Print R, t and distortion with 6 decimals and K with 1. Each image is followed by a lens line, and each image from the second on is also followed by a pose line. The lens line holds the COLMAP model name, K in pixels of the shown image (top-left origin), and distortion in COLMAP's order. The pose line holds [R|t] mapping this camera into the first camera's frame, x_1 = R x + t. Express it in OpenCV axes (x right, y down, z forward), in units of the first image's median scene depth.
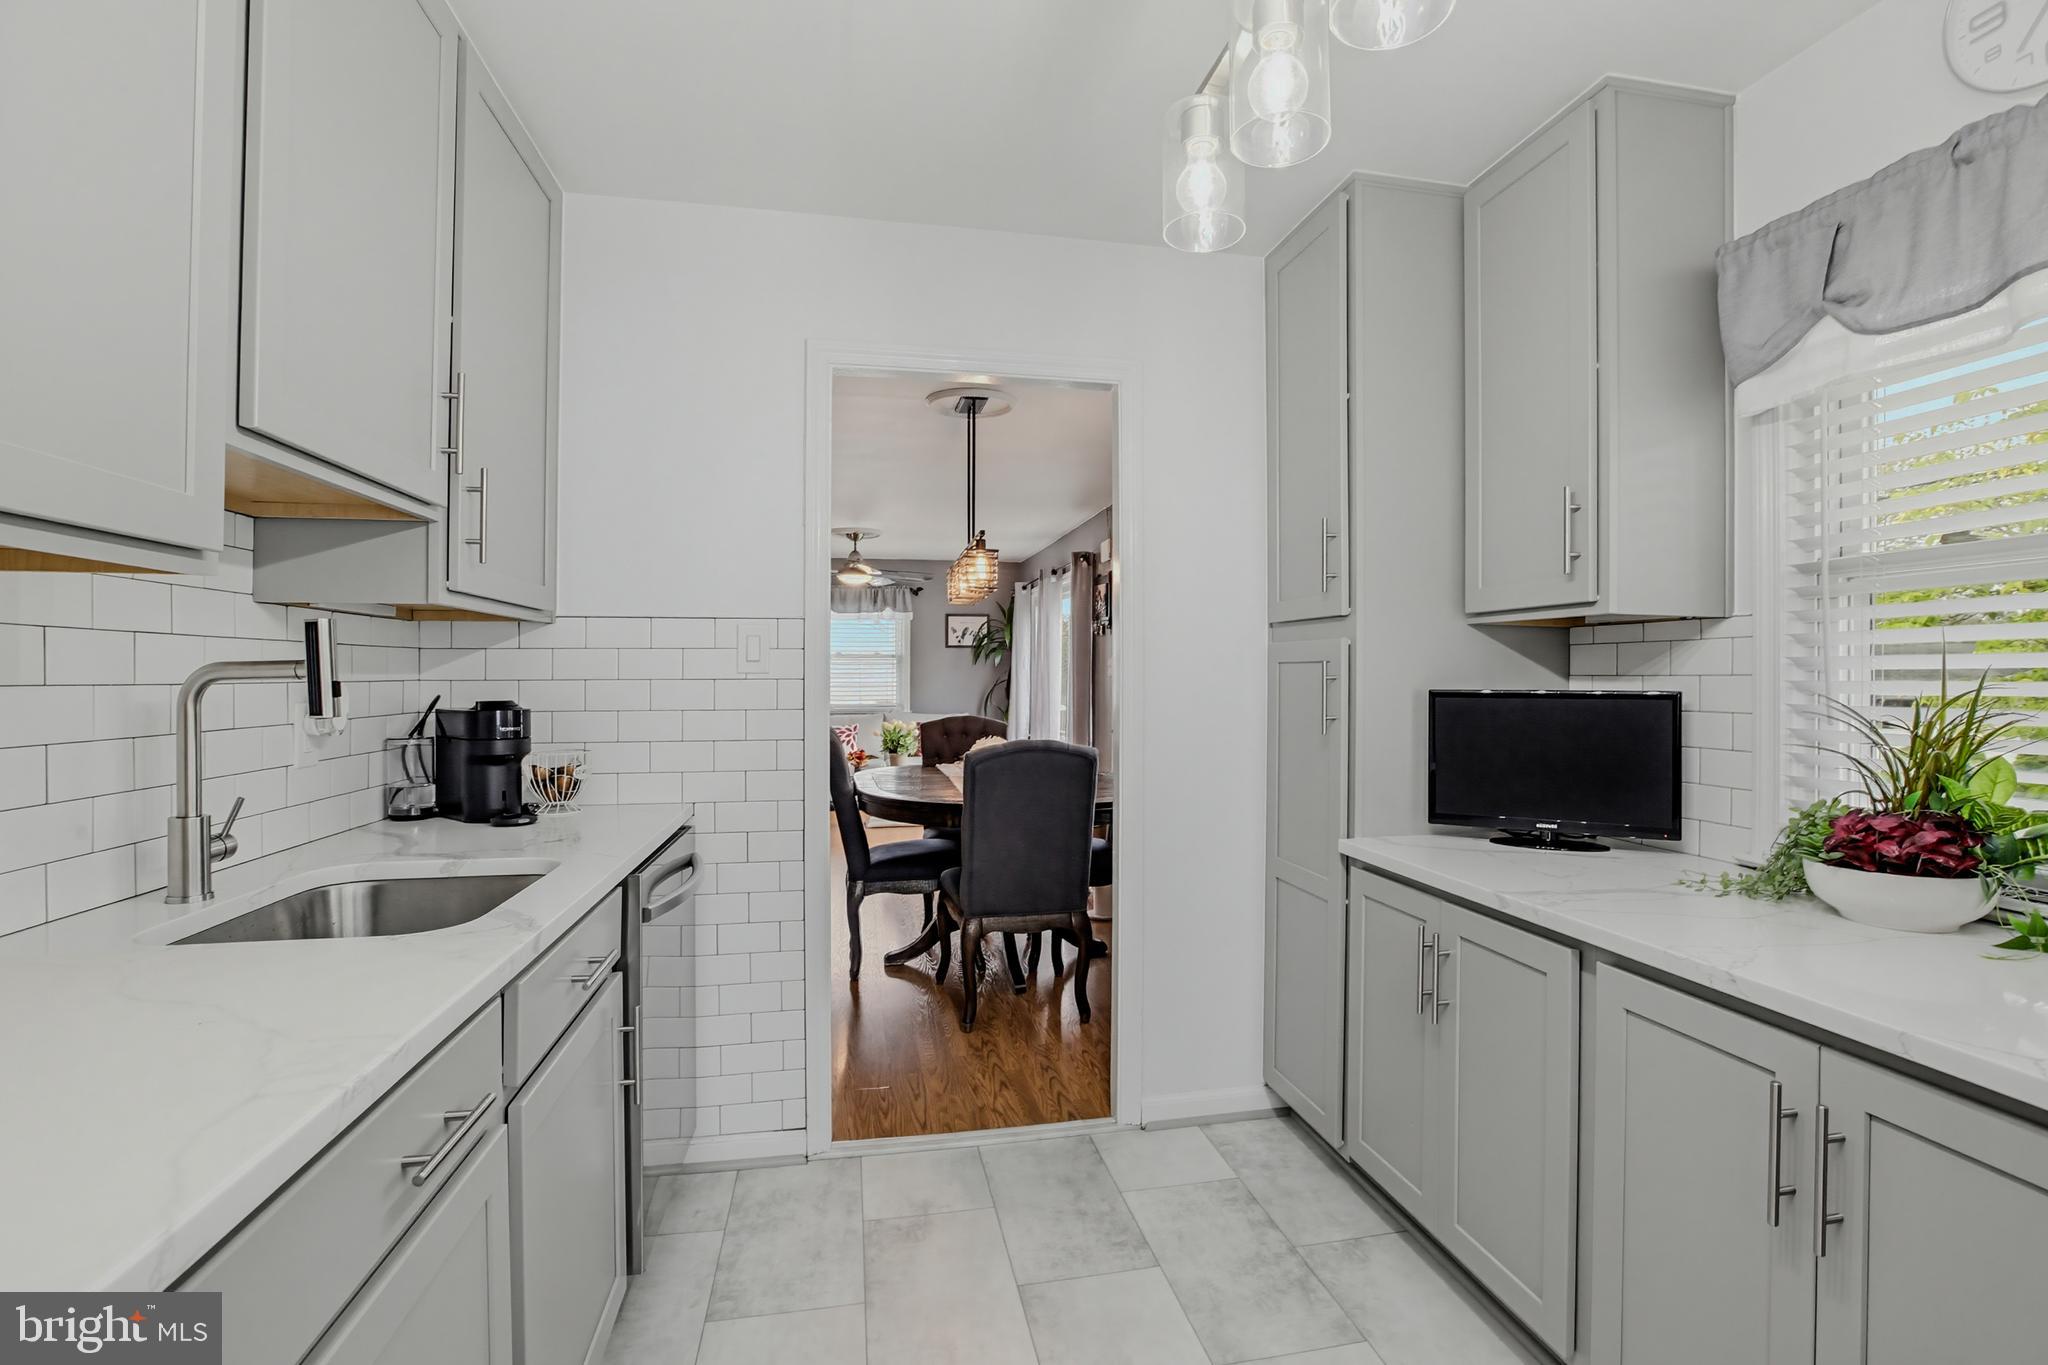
lens RADIAL K [[957.9, 0, 1020.2], [0, 957.9, 695.5], [0, 0, 1]] dist [-0.052370, 0.019808]
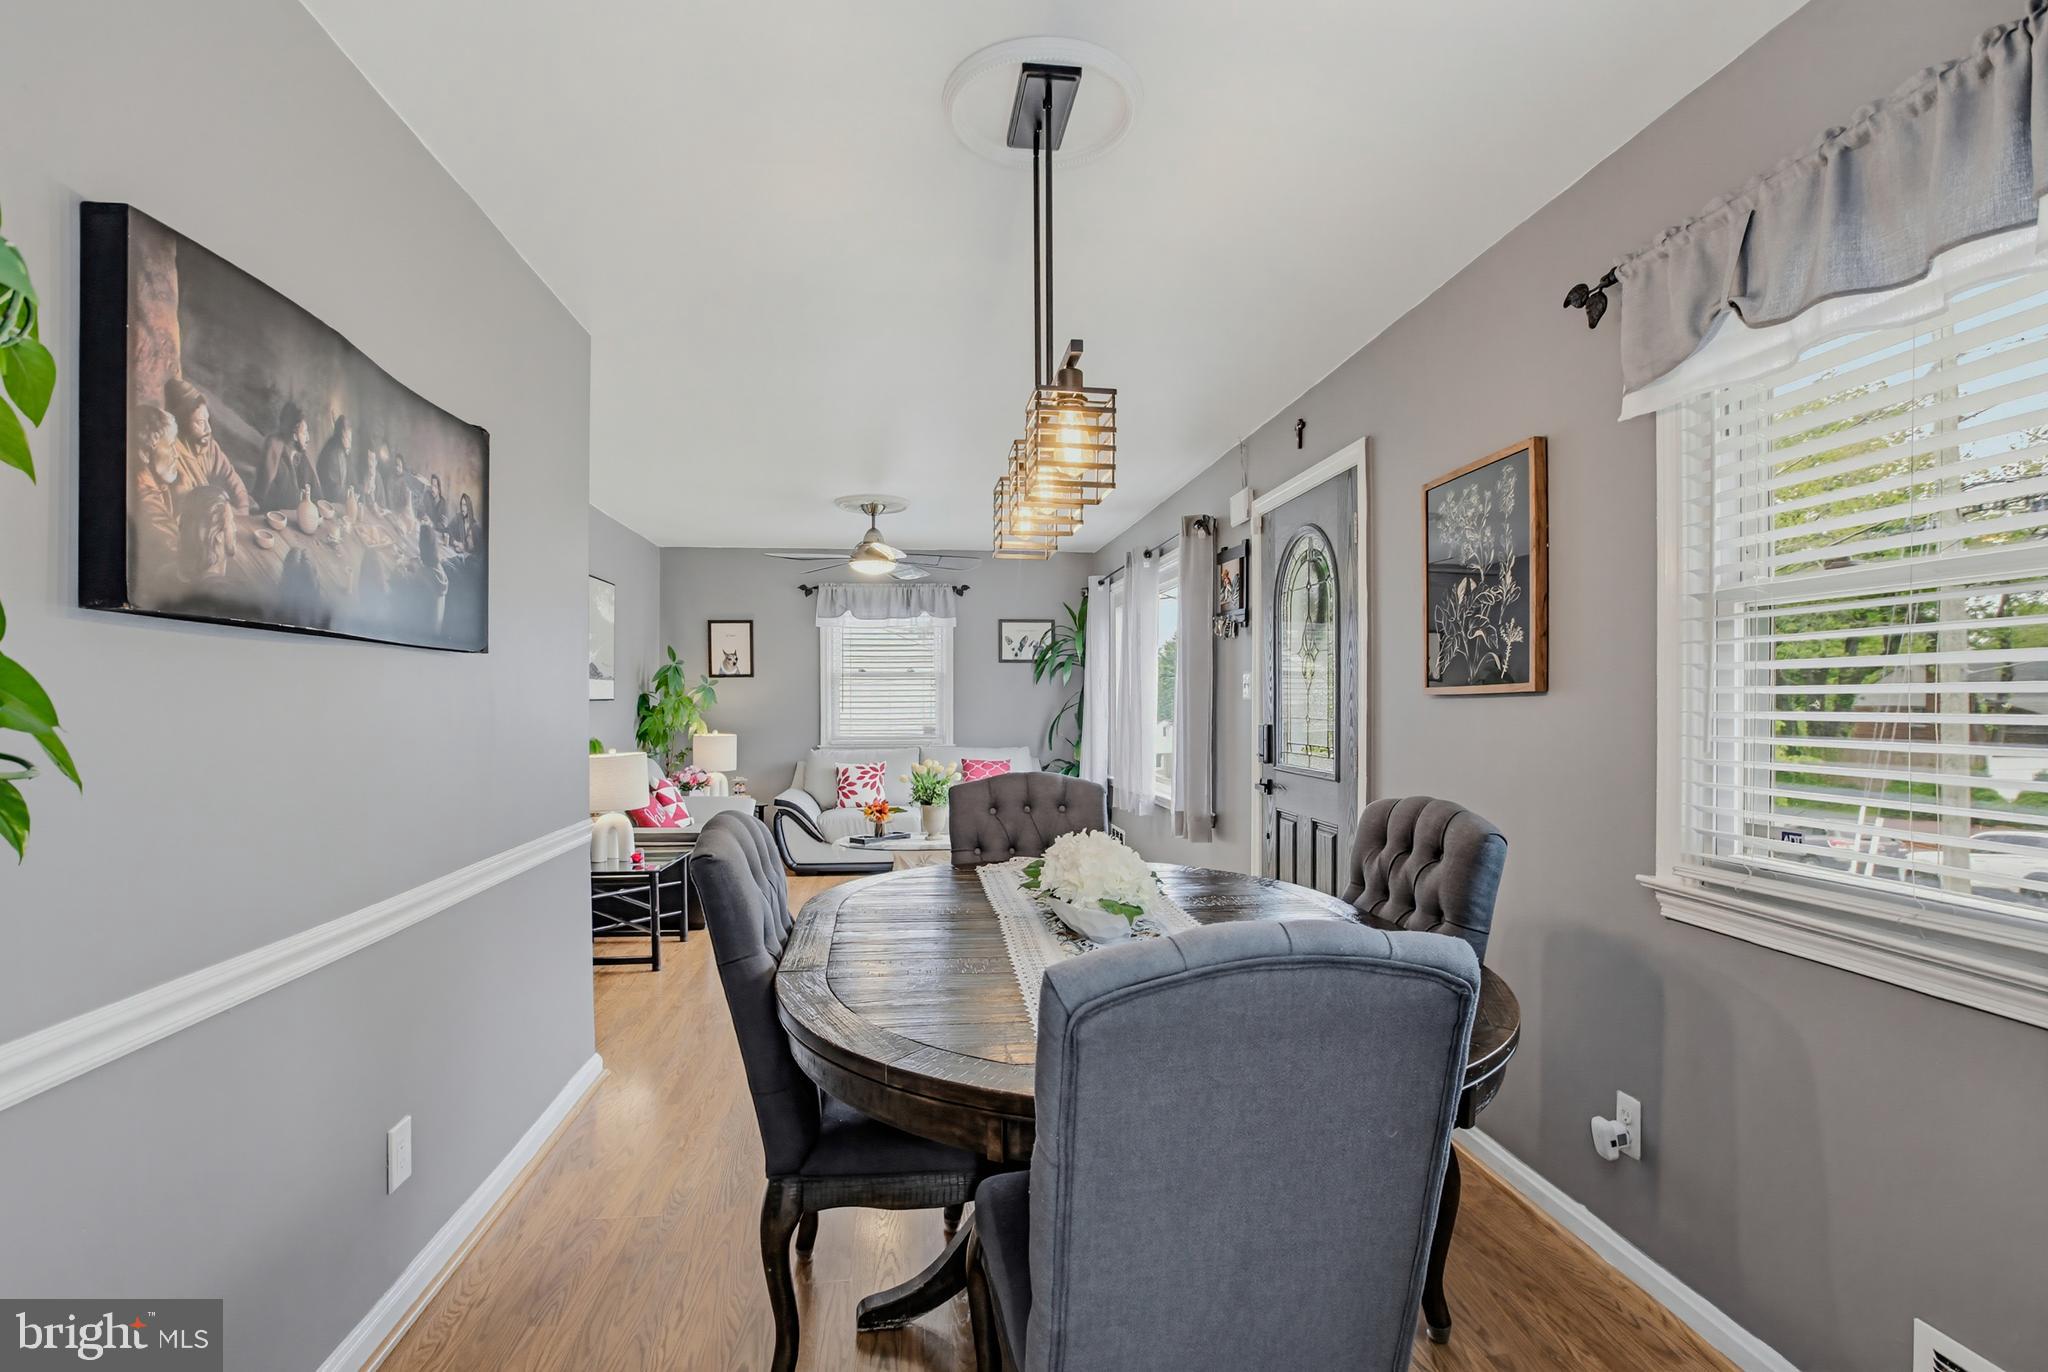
lens RADIAL K [[957.9, 0, 1020.2], [0, 957.9, 699.0], [0, 0, 1]] dist [-0.052370, 0.019808]
pose [[0.998280, -0.005357, -0.058375, -0.018490], [0.004303, 0.999826, -0.018159, -0.007604], [0.058463, 0.017876, 0.998130, 0.275825]]
